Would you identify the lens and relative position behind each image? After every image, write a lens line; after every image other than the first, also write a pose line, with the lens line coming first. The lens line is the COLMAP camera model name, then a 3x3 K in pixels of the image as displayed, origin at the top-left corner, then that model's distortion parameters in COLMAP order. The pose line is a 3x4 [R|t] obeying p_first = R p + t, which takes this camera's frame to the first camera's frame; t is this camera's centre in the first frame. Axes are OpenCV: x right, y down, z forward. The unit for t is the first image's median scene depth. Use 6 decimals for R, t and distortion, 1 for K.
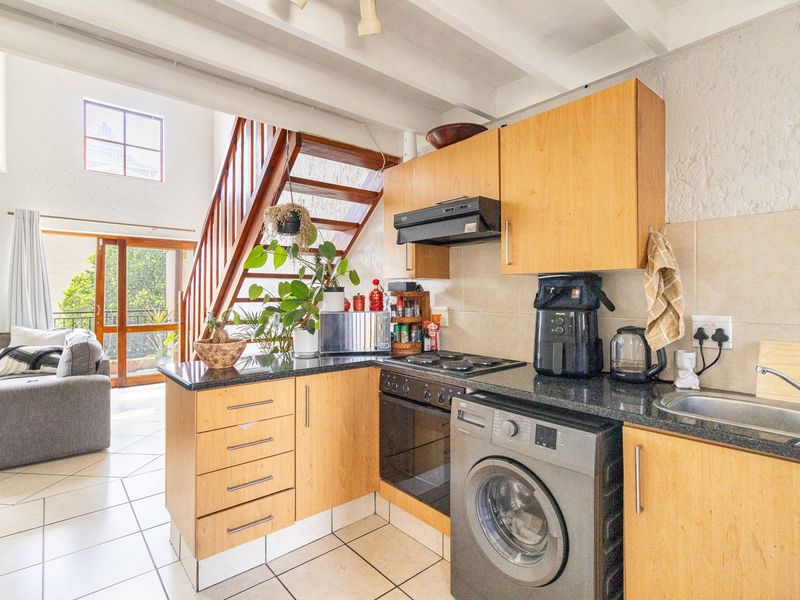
lens RADIAL K [[413.5, 0, 393.3], [0, 413.5, 291.0], [0, 0, 1]] dist [-0.004315, -0.000017]
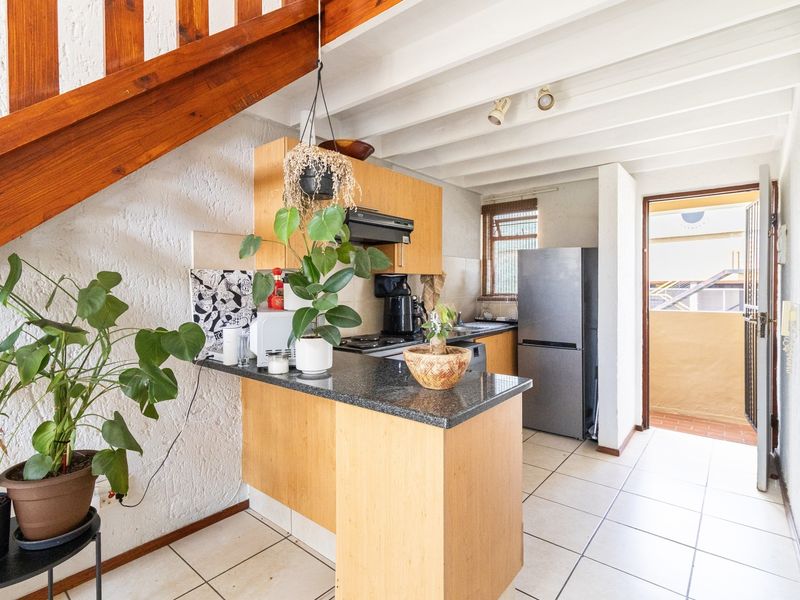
lens RADIAL K [[413.5, 0, 393.3], [0, 413.5, 291.0], [0, 0, 1]] dist [-0.004315, -0.000017]
pose [[-0.176765, -0.014297, 0.984149, -1.299395], [-0.008370, 0.999880, 0.013022, 0.004678], [-0.984217, -0.005936, -0.176864, 1.384690]]
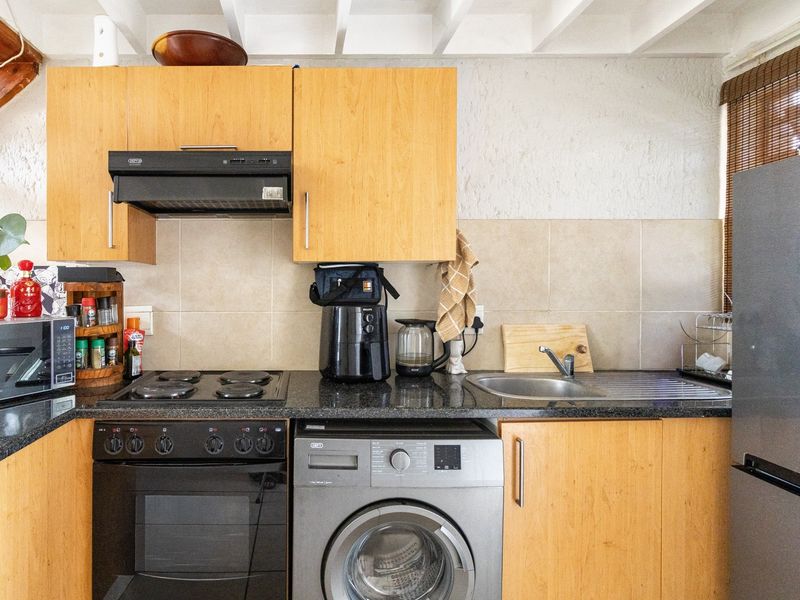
lens RADIAL K [[448.3, 0, 399.6], [0, 448.3, 288.5], [0, 0, 1]] dist [-0.003752, 0.000432]
pose [[0.640706, -0.003893, 0.767776, -0.266095], [-0.004425, 0.999952, 0.008763, 0.002694], [-0.767774, -0.009012, 0.640658, 0.342232]]
